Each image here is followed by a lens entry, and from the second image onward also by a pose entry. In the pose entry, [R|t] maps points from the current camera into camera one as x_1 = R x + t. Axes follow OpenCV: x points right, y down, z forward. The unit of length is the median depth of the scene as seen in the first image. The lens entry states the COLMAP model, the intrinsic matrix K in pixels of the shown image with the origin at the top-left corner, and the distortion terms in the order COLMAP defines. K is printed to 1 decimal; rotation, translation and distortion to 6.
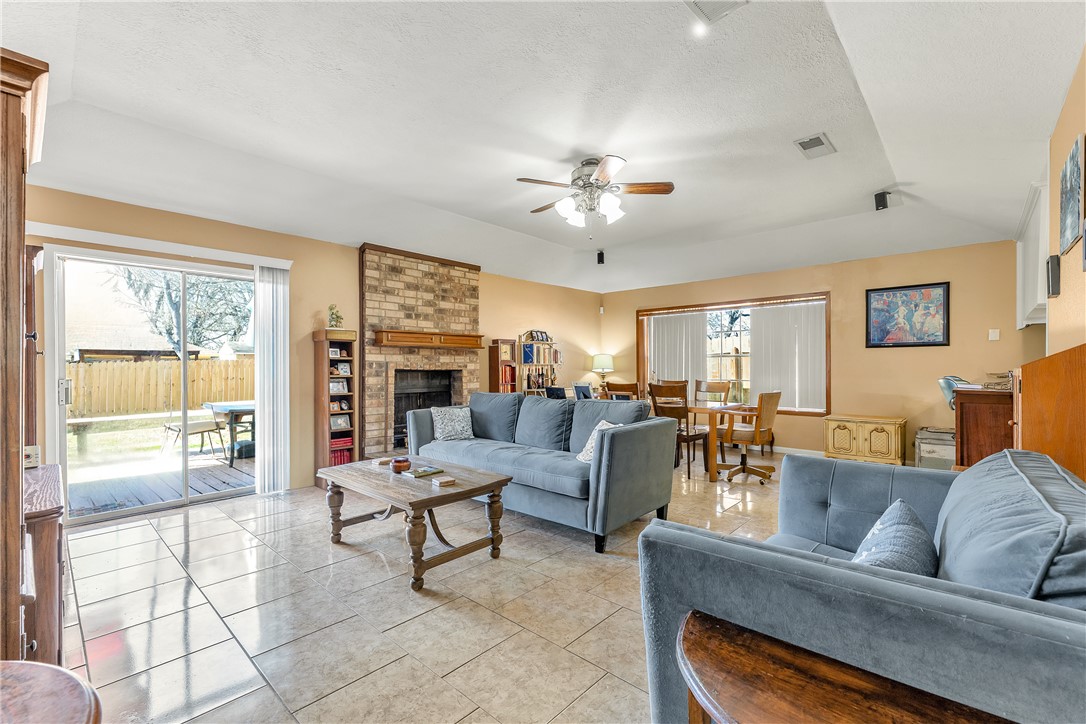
lens RADIAL K [[465.4, 0, 544.2], [0, 465.4, 365.1], [0, 0, 1]] dist [0.000804, 0.000006]
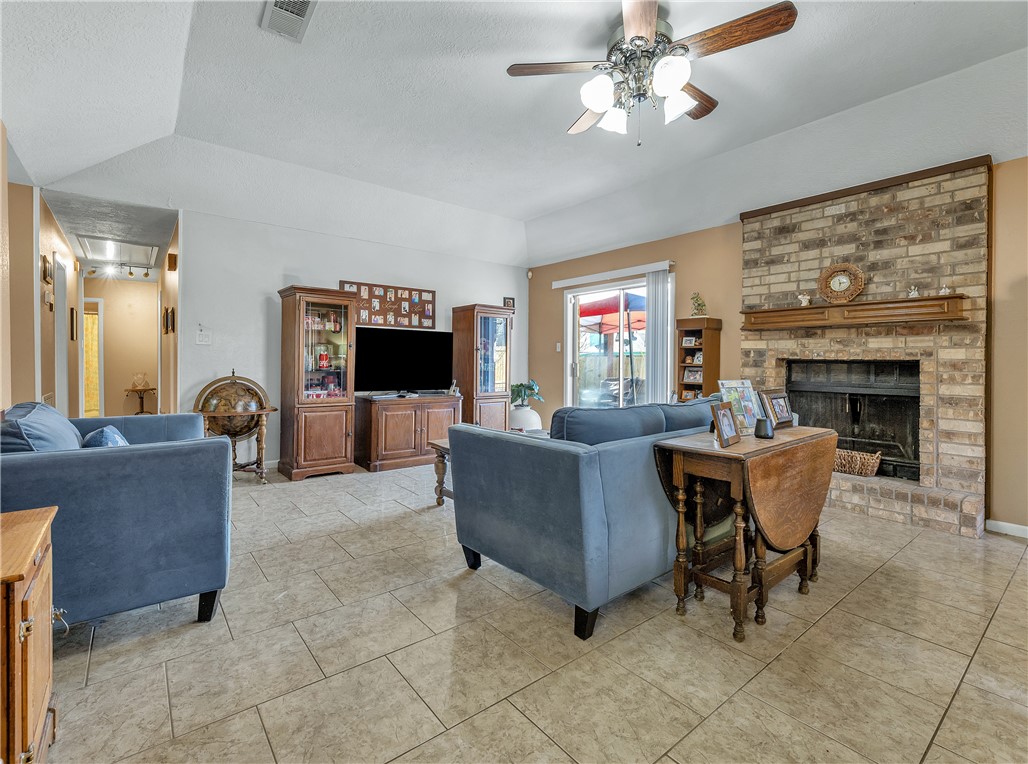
lens RADIAL K [[473.9, 0, 498.5], [0, 473.9, 361.9], [0, 0, 1]] dist [-0.001928, -0.000088]
pose [[-0.174475, 0.006204, -0.984642, 0.526047], [-0.000630, 0.999979, 0.006412, 0.009586], [0.984661, 0.001739, -0.174467, 0.650036]]
